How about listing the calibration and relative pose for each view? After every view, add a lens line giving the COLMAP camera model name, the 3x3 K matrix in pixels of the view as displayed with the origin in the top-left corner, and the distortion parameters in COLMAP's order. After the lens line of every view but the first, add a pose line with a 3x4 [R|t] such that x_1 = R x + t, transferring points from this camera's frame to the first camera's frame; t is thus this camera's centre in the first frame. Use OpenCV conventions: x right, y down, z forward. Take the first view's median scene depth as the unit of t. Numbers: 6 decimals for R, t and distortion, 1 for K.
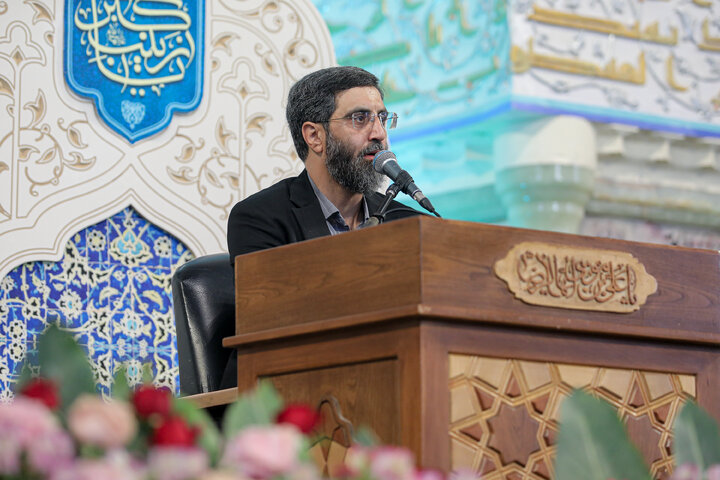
lens RADIAL K [[2477.1, 0, 360.0], [0, 2477.1, 240.0], [0, 0, 1]] dist [0.009070, 1.180997]
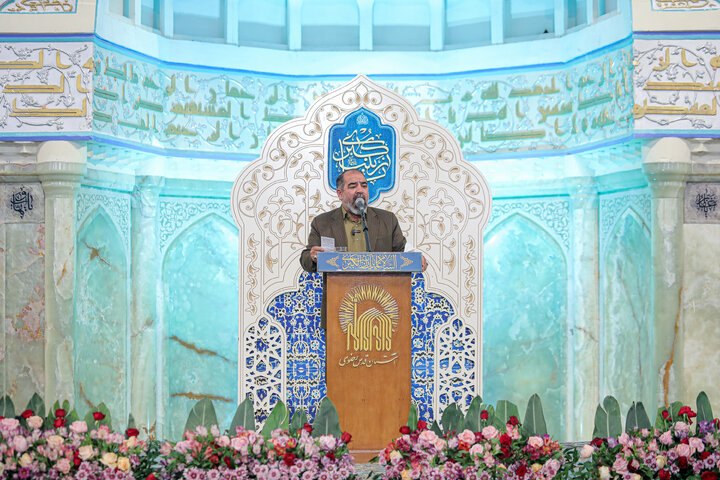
lens RADIAL K [[1831.3, 0, 360.0], [0, 1831.3, 240.0], [0, 0, 1]] dist [-0.293976, 0.672357]
pose [[0.855011, -0.008961, -0.518532, 0.805222], [0.096082, 0.985278, 0.141403, -0.254813], [0.509632, -0.170723, 0.843285, -0.458046]]
